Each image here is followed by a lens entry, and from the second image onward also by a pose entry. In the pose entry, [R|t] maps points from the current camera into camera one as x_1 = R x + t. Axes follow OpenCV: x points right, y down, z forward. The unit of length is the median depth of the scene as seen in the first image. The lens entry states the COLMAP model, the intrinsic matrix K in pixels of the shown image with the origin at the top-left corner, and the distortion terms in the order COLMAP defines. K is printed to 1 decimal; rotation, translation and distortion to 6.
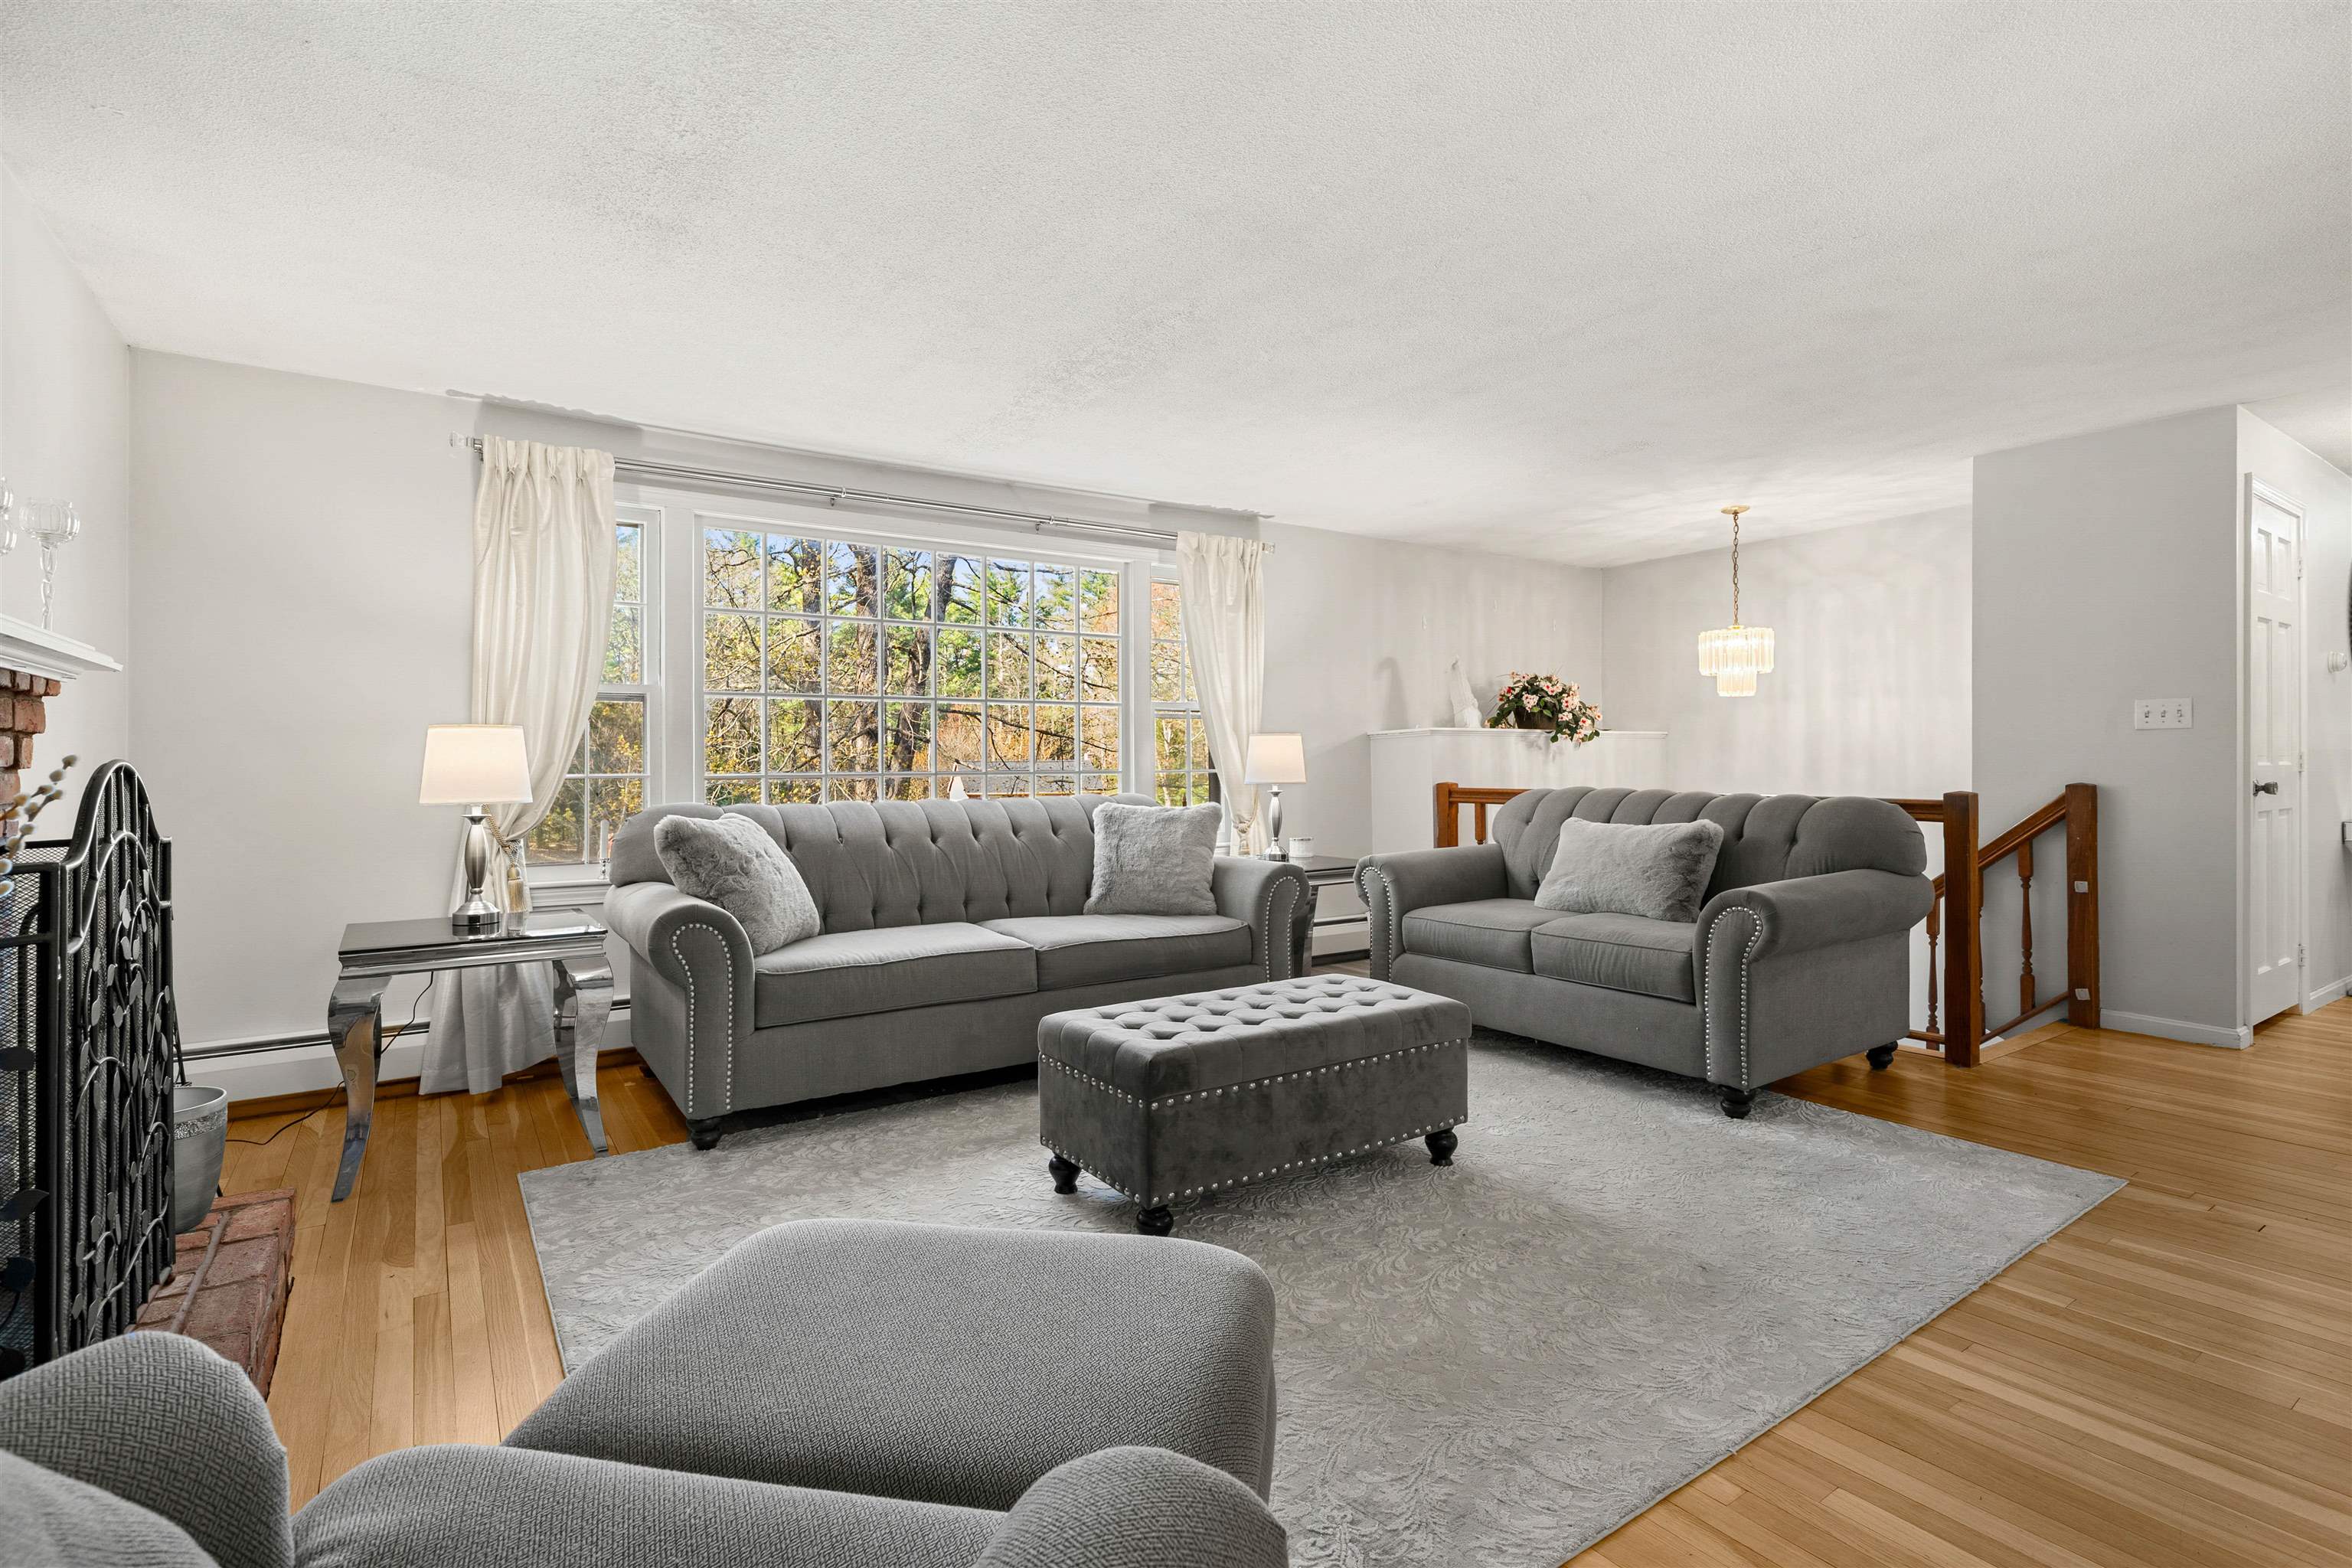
lens RADIAL K [[1109.1, 0, 1178.5], [0, 1109.1, 768.9], [0, 0, 1]] dist [-0.000317, -0.000180]
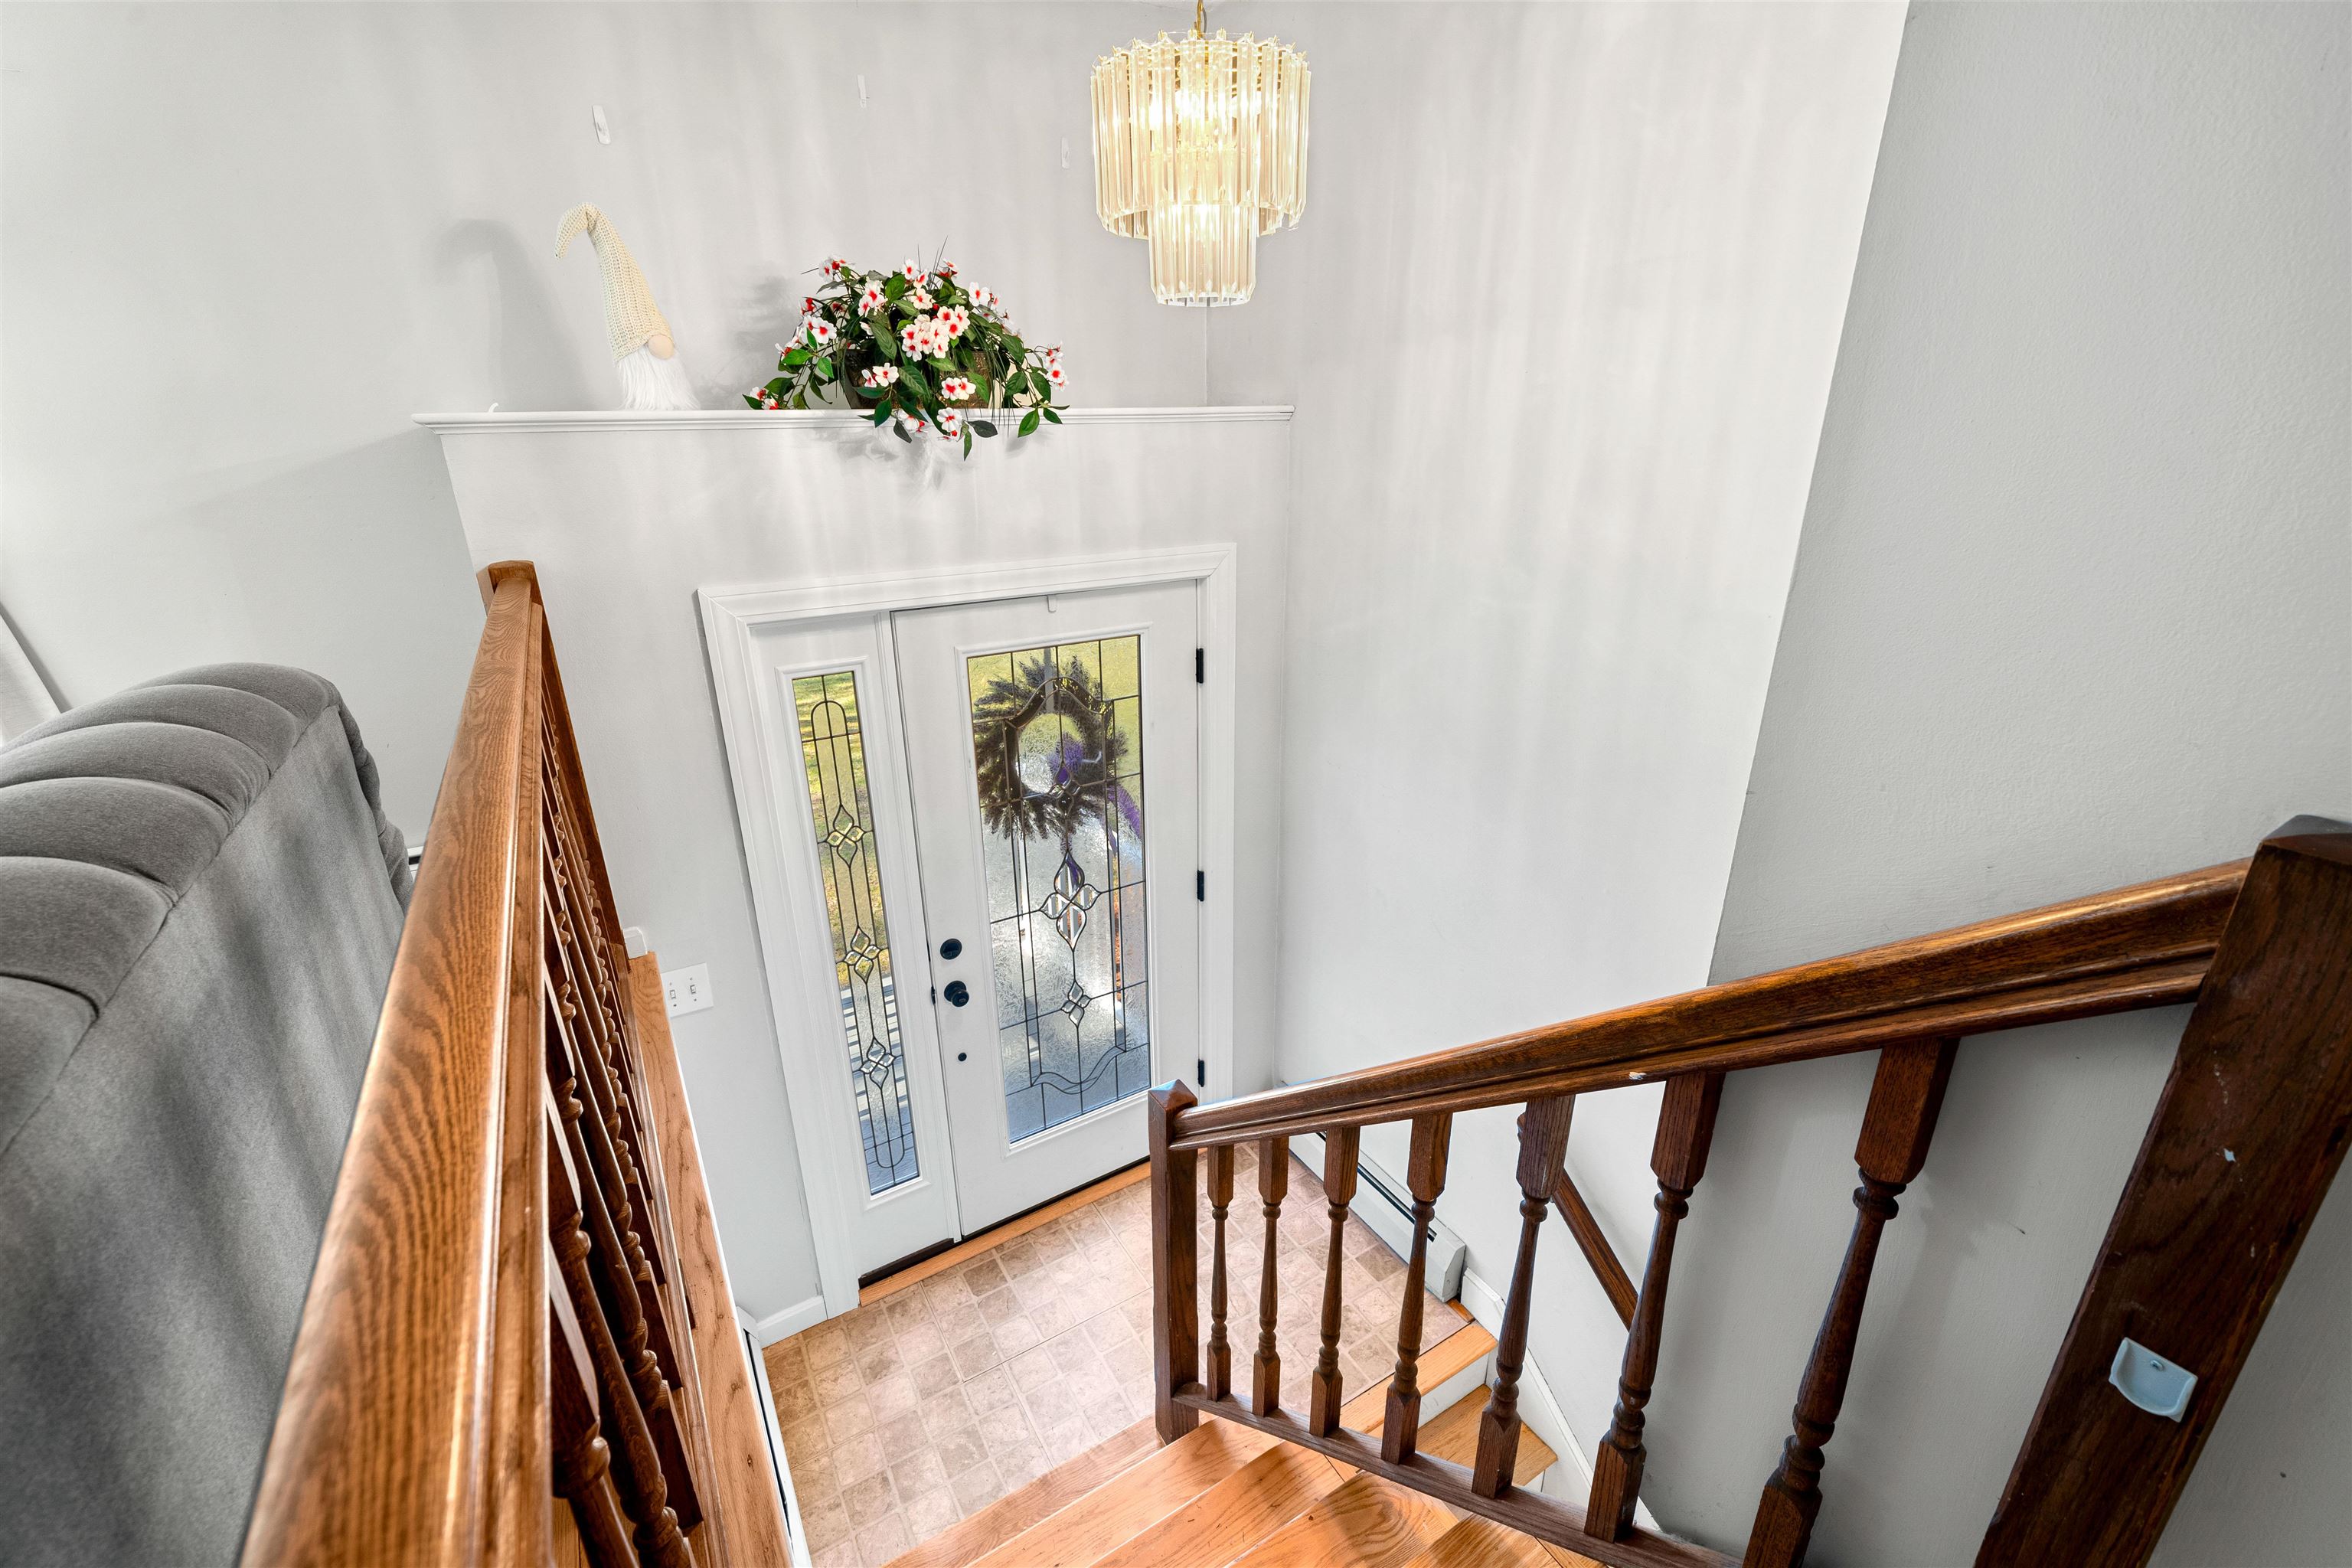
lens RADIAL K [[989.7, 0, 1182.4], [0, 989.7, 795.7], [0, 0, 1]] dist [-0.000343, -0.000185]
pose [[0.998722, 0.007965, -0.049914, 0.472310], [0.010040, 0.936570, 0.350337, -0.029460], [0.049539, -0.350390, 0.935293, 0.622377]]
